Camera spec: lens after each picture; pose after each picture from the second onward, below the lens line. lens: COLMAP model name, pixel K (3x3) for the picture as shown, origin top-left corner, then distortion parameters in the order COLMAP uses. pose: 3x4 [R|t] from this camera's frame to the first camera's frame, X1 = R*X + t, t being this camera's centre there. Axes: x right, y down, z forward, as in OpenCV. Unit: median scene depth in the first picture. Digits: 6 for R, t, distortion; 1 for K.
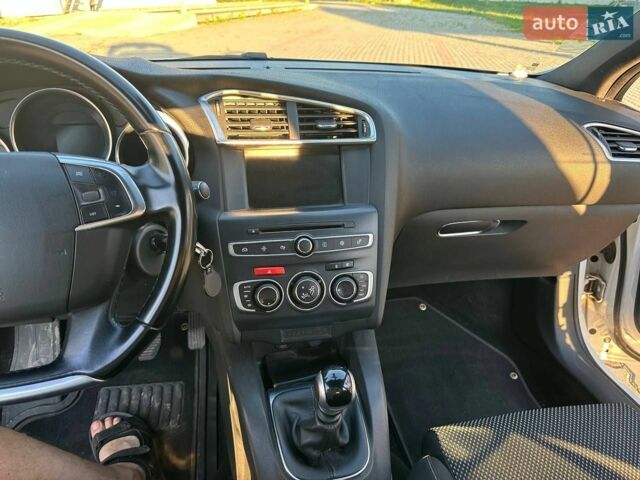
lens RADIAL K [[451.2, 0, 320.8], [0, 451.2, 243.5], [0, 0, 1]] dist [0.024611, -0.032591]
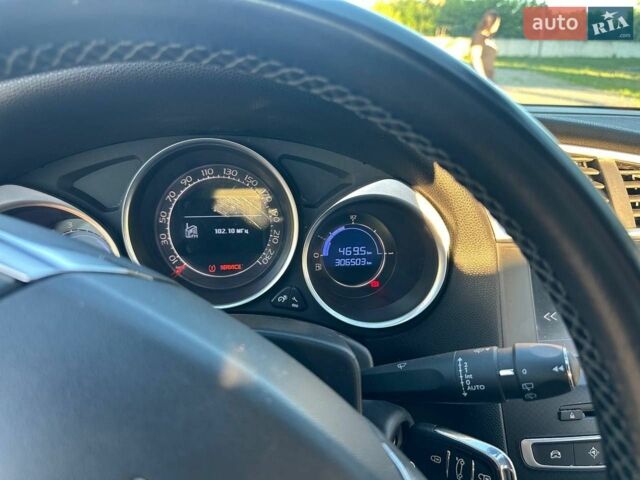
lens RADIAL K [[451.2, 0, 319.5], [0, 451.2, 239.3], [0, 0, 1]] dist [0.024611, -0.032591]
pose [[0.995511, 0.011230, -0.093978, -0.365293], [-0.022521, 0.992523, -0.119962, -0.147056], [0.091928, 0.121540, 0.988320, 0.447124]]
